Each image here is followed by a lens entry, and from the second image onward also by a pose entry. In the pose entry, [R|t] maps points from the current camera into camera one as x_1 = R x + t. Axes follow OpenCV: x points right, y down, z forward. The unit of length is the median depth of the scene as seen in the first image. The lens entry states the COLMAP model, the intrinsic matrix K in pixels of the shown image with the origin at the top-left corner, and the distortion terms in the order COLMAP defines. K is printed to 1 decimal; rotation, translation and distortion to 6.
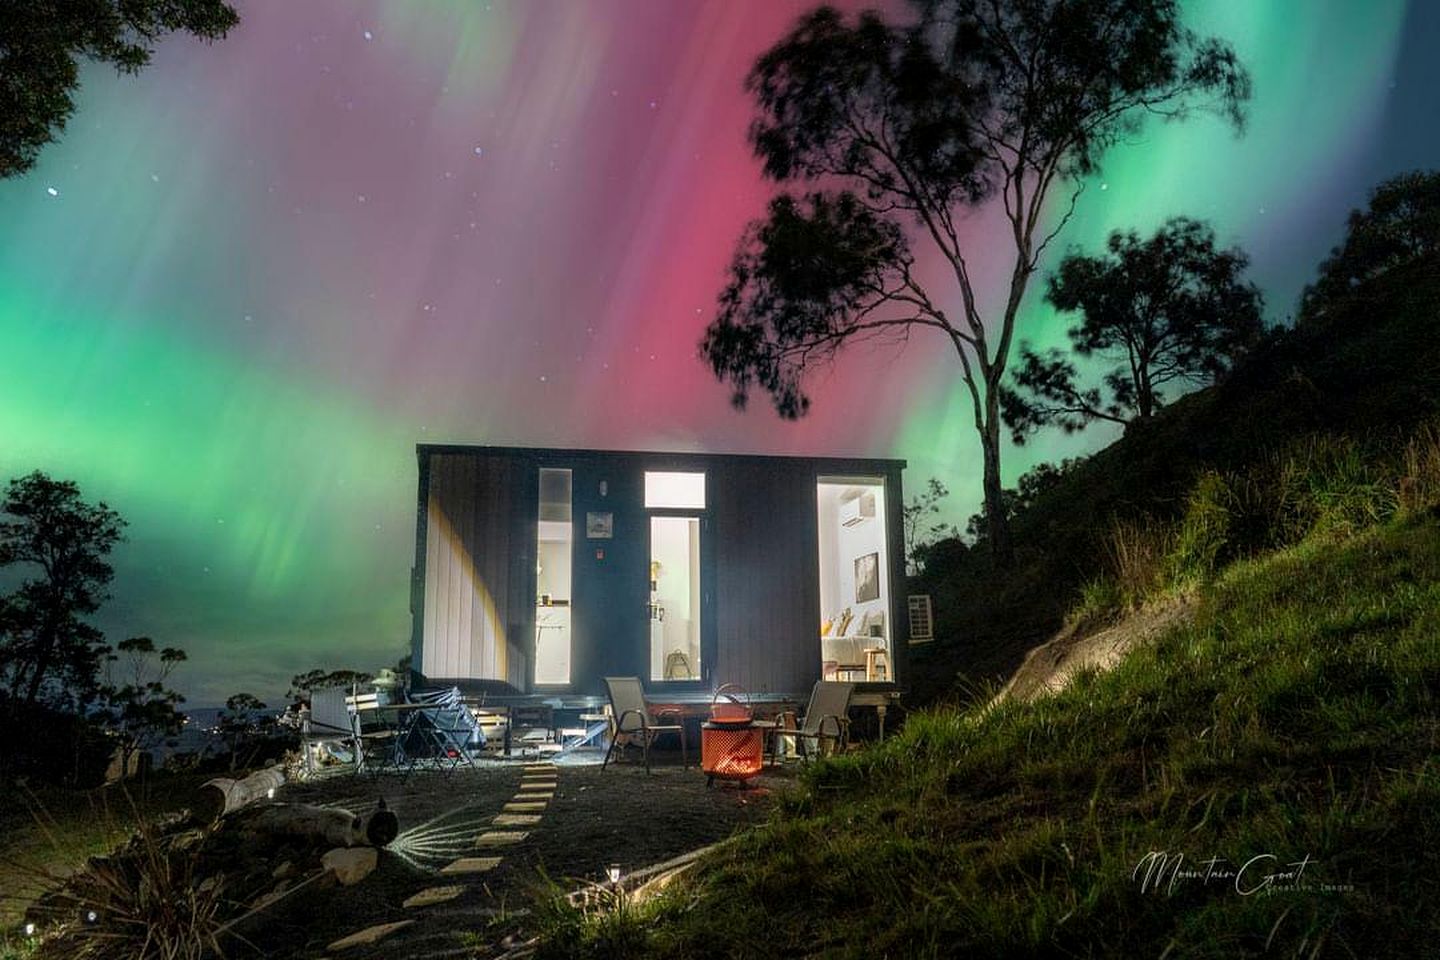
lens RADIAL K [[1156.2, 0, 719.7], [0, 1156.2, 484.9], [0, 0, 1]] dist [0.004760, -0.022340]
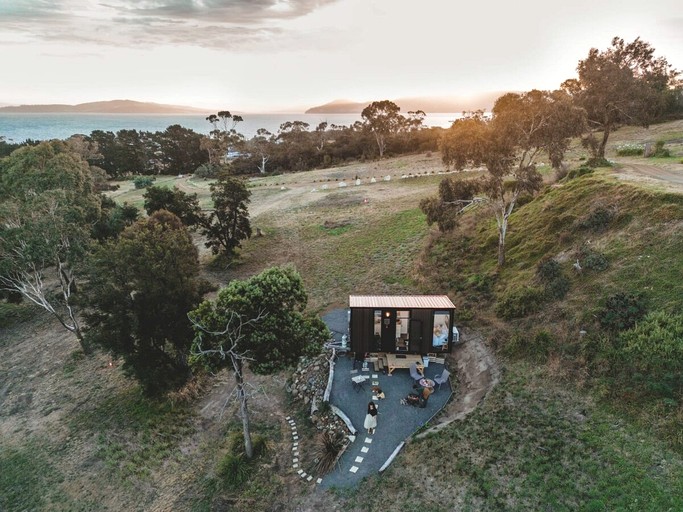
lens RADIAL K [[471.0, 0, 340.8], [0, 471.0, 257.6], [0, 0, 1]] dist [0.064605, -0.026223]
pose [[0.977277, 0.069526, -0.200241, 0.039979], [0.035705, 0.877184, 0.478826, -0.542983], [0.208939, -0.475095, 0.854769, -0.285818]]
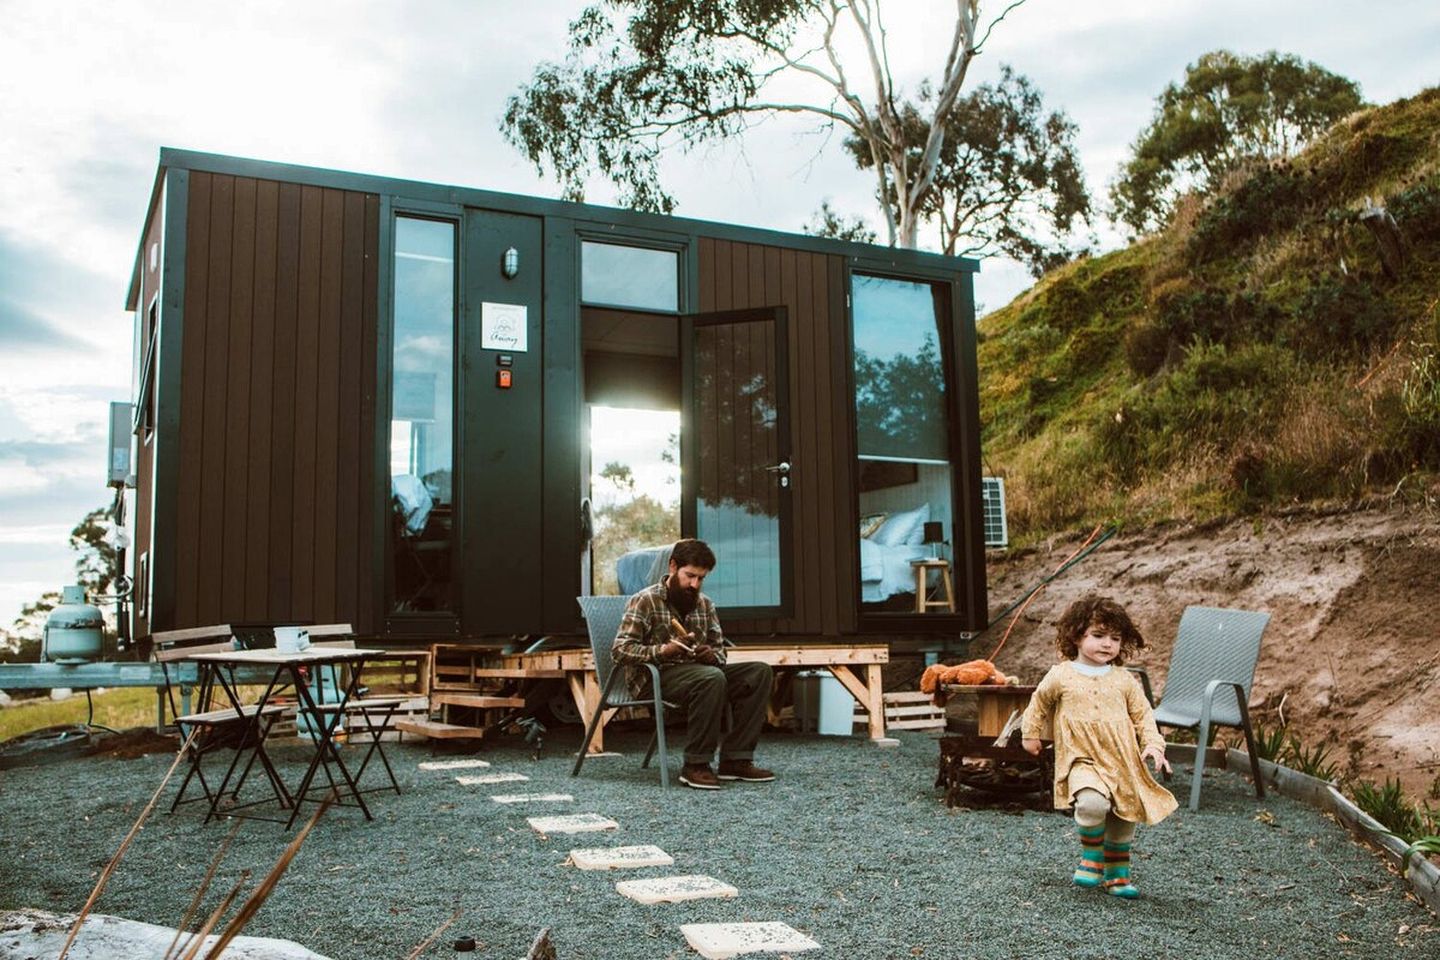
lens RADIAL K [[1400.6, 0, 728.1], [0, 1400.6, 482.6], [0, 0, 1]] dist [-0.050553, 0.000000]
pose [[0.961309, 0.030243, 0.273807, -0.084741], [-0.047423, 0.997285, 0.056341, 0.030926], [-0.271359, -0.067146, 0.960133, 0.154517]]
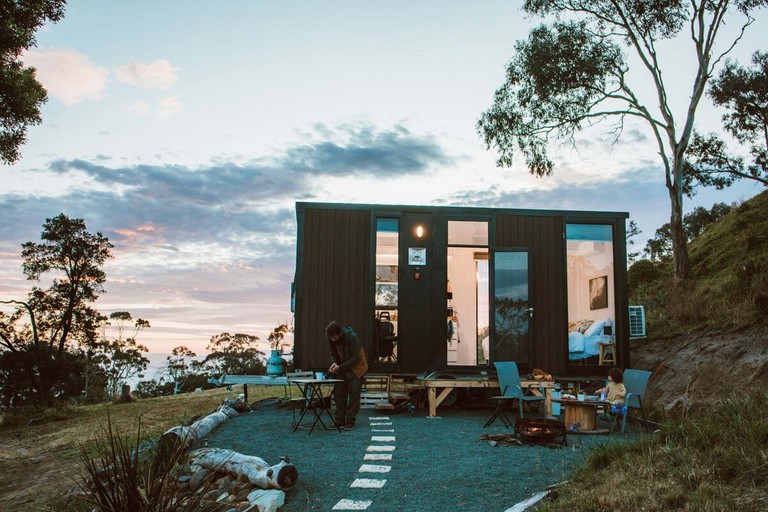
lens RADIAL K [[747.0, 0, 389.4], [0, 747.0, 255.4], [0, 0, 1]] dist [-0.050553, 0.000000]
pose [[0.993205, 0.008885, -0.116038, -0.013323], [-0.003049, 0.998726, 0.050372, -0.006615], [0.116338, -0.049676, 0.991967, 0.023646]]
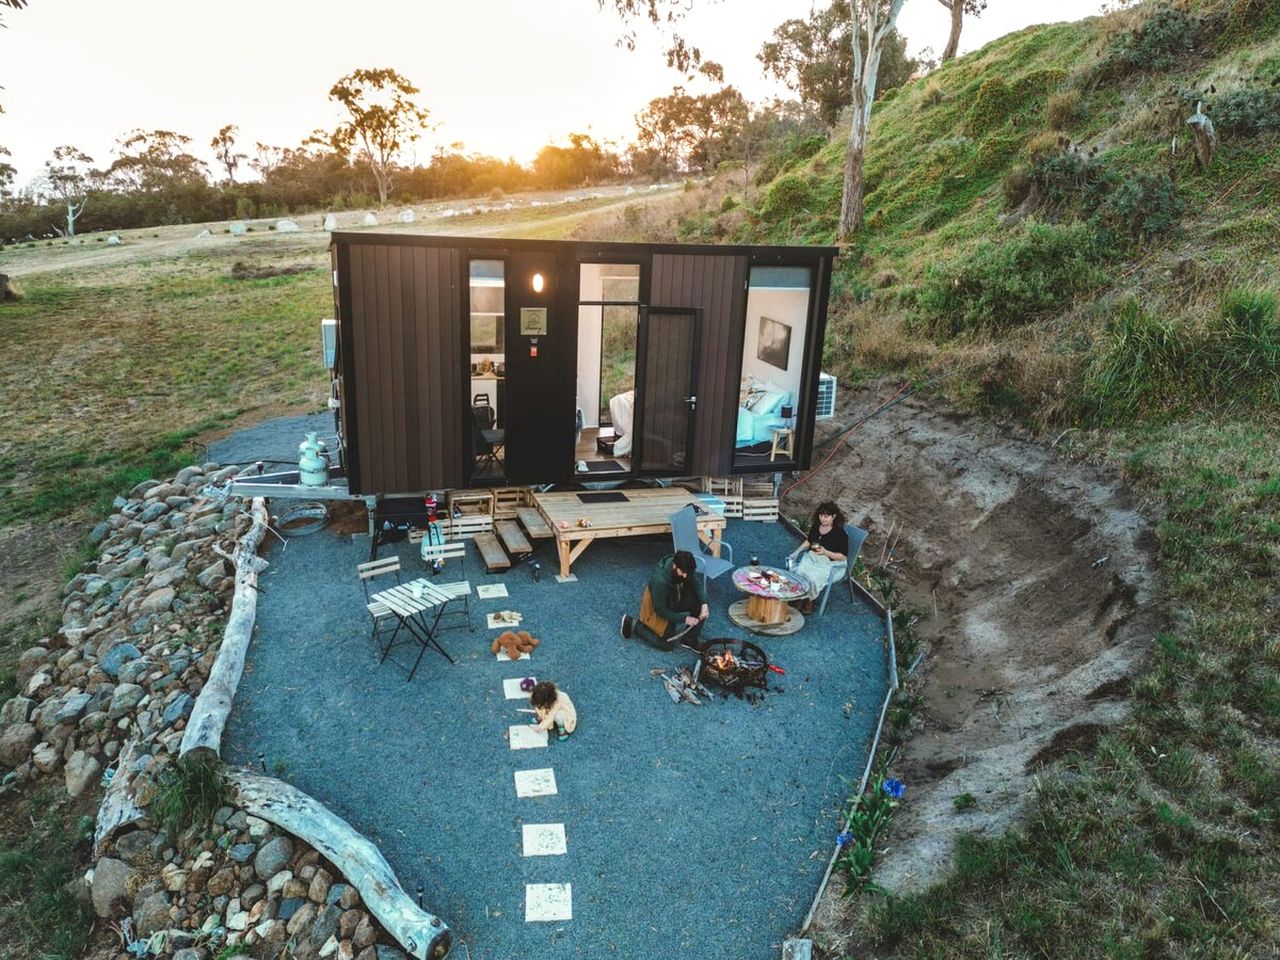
lens RADIAL K [[953.9, 0, 636.8], [0, 953.9, 473.3], [0, 0, 1]] dist [0.050559, -0.030009]
pose [[0.990268, 0.019463, 0.137805, -0.058909], [-0.082380, 0.880045, 0.467690, -0.110050], [-0.112172, -0.474491, 0.873084, 0.106879]]
